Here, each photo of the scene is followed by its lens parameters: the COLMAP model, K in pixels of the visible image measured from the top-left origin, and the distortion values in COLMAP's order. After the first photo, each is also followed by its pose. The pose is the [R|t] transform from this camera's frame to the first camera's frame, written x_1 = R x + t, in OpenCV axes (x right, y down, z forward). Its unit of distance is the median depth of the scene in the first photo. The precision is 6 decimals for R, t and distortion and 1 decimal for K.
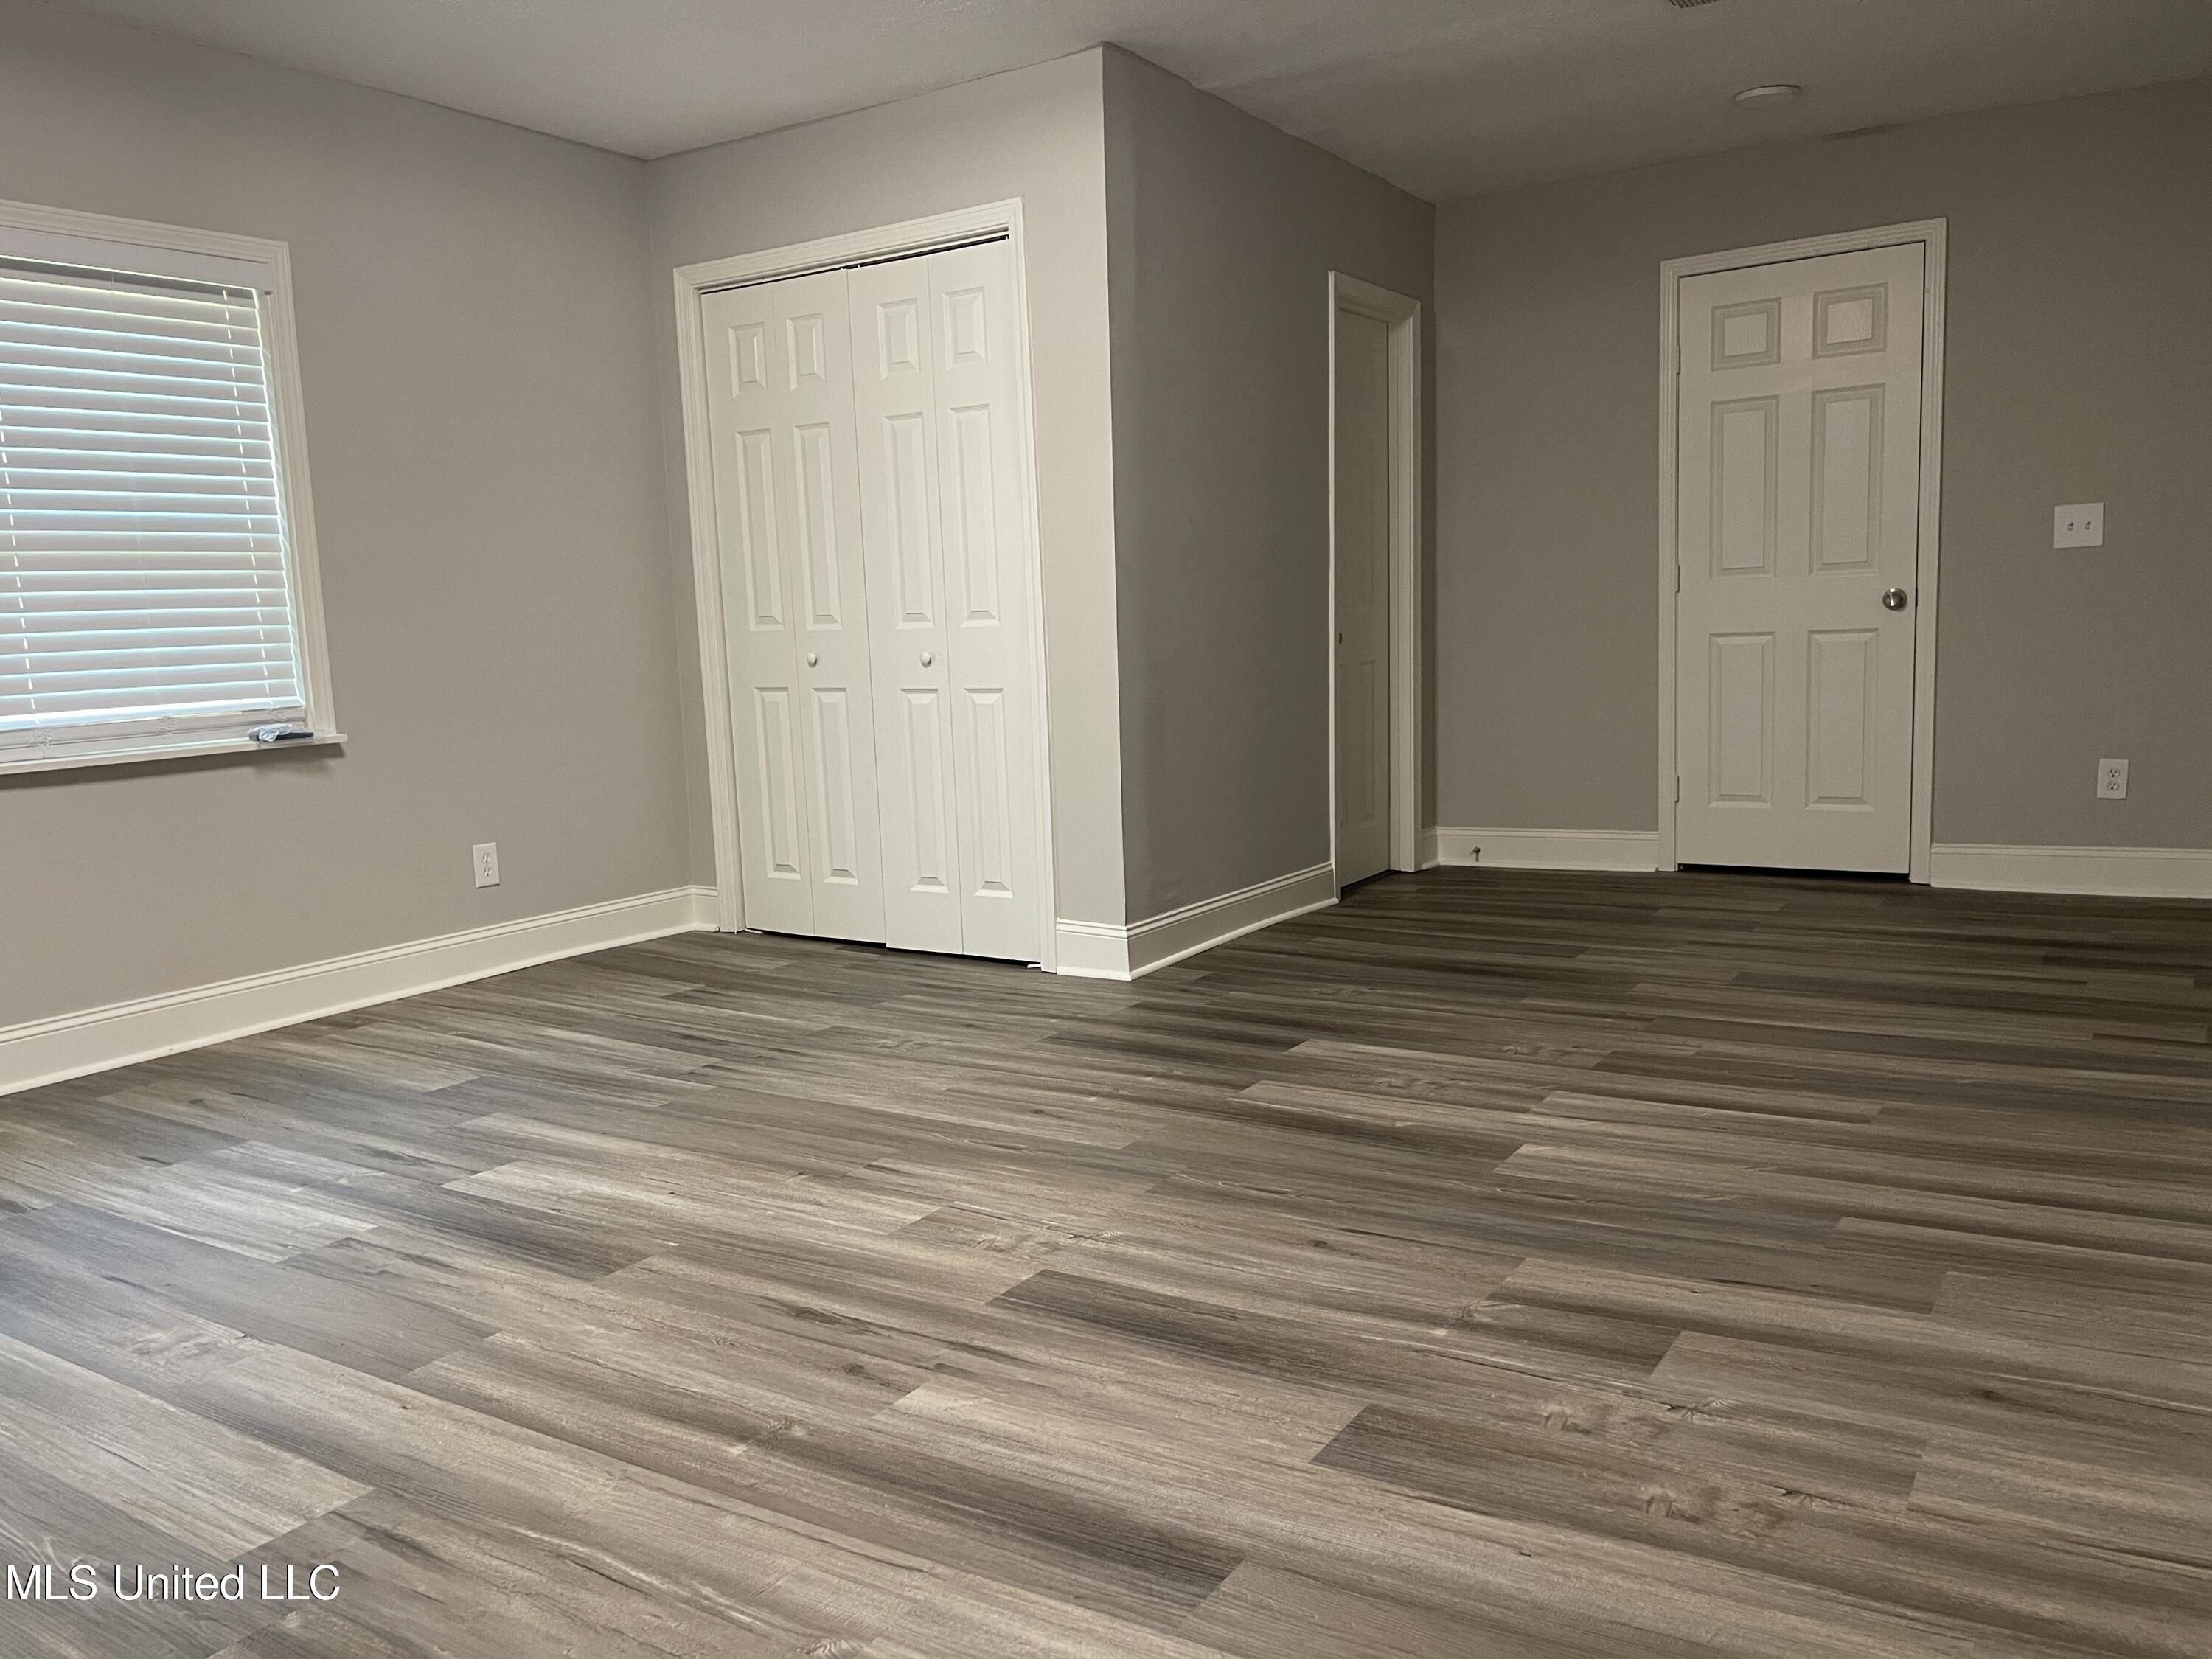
lens RADIAL K [[1672.9, 0, 1108.4], [0, 1672.9, 830.9], [0, 0, 1]] dist [0.057763, -0.080688]
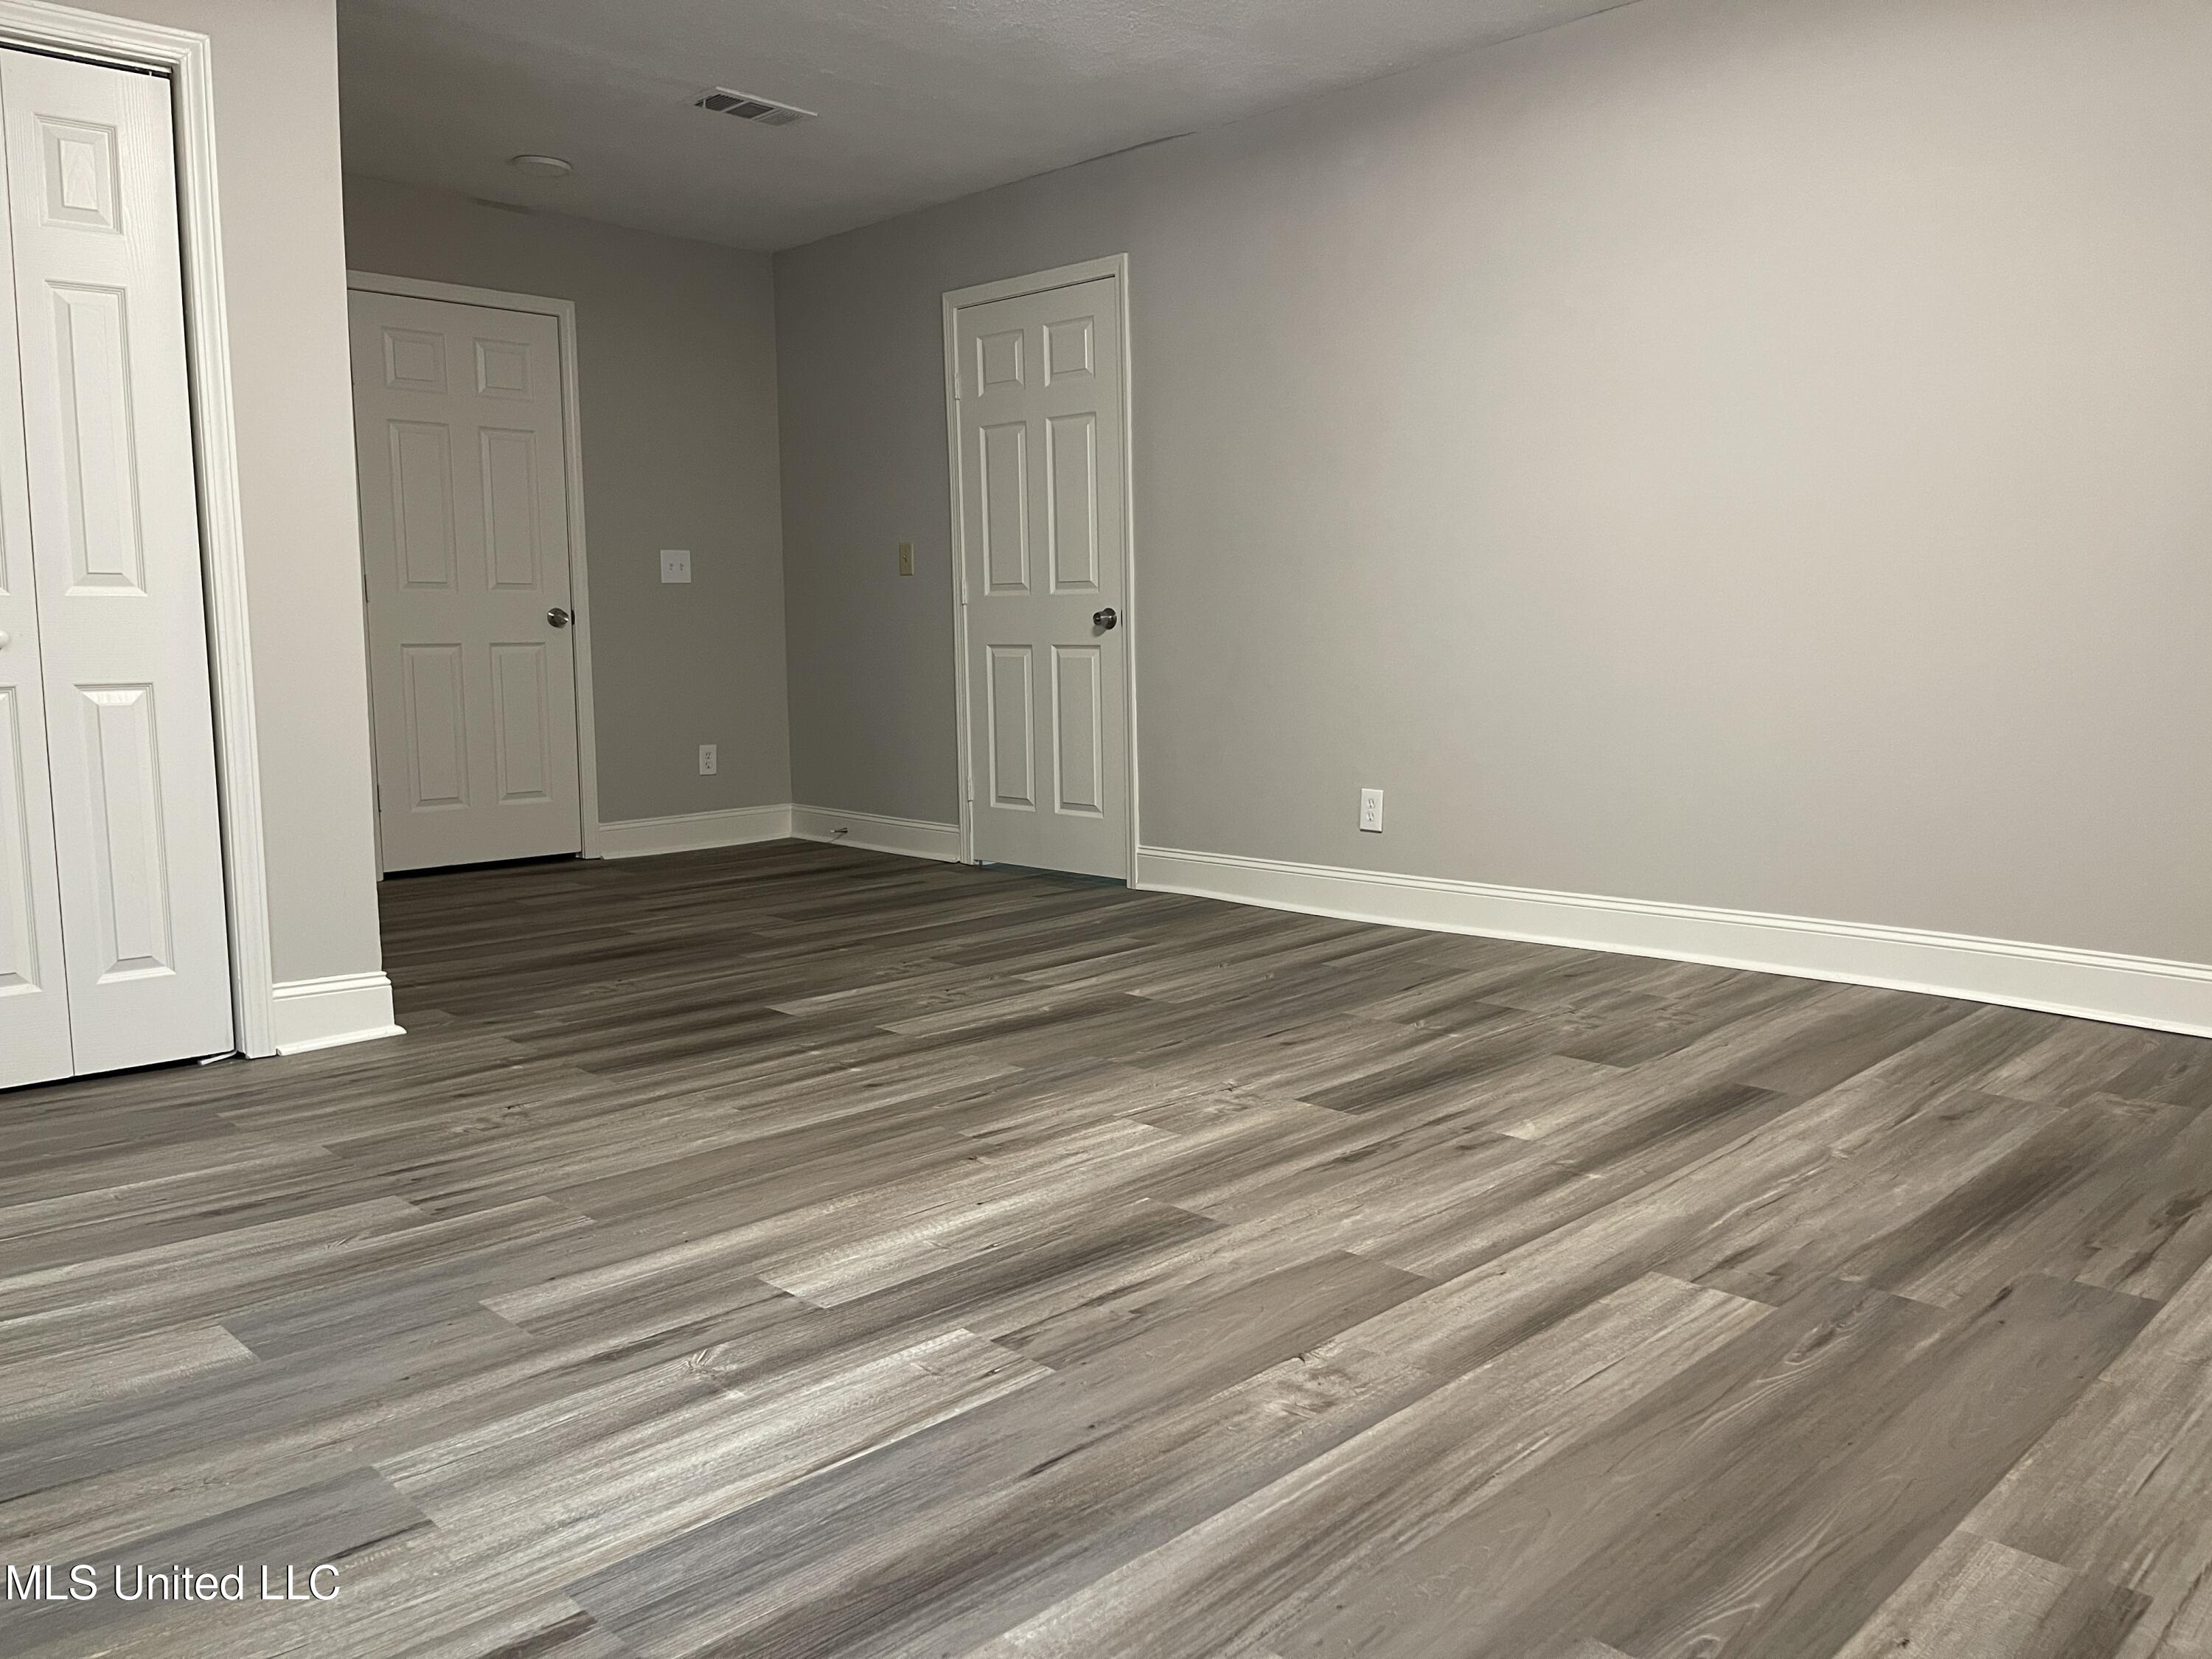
lens RADIAL K [[1672.9, 0, 1118.6], [0, 1672.9, 821.5], [0, 0, 1]] dist [0.057763, -0.080688]
pose [[0.216155, -0.078381, 0.973208, -1.098905], [0.117206, 0.991647, 0.053834, -0.027576], [-0.969299, 0.102429, 0.223536, 0.703153]]
